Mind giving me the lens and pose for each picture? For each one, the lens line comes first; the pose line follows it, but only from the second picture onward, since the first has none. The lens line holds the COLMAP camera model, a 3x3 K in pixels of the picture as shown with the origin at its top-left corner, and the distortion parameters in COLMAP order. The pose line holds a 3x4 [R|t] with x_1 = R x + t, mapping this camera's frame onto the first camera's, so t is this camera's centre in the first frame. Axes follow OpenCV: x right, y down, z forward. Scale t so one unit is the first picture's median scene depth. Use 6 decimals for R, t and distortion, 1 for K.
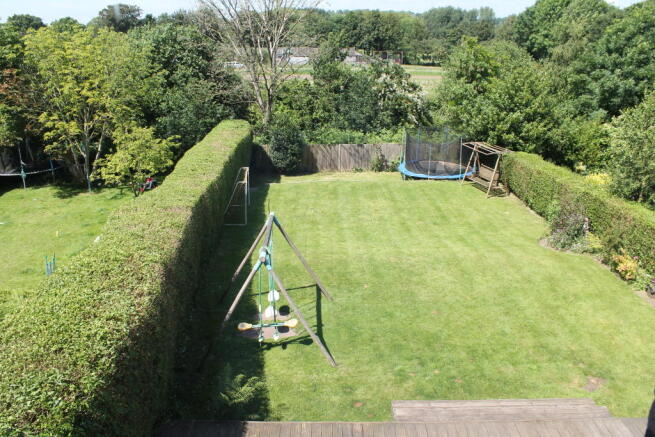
lens RADIAL K [[567.3, 0, 327.5], [0, 567.3, 218.5], [0, 0, 1]] dist [-0.159864, 0.155734]
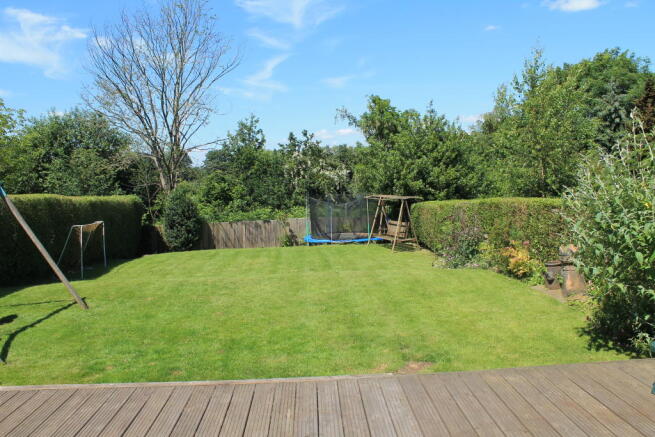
lens RADIAL K [[567.3, 0, 327.5], [0, 567.3, 218.5], [0, 0, 1]] dist [-0.159864, 0.155734]
pose [[0.999065, -0.034695, 0.025805, 0.164213], [0.040187, 0.965292, -0.258062, 0.125532], [-0.015956, 0.258857, 0.965784, 0.168816]]
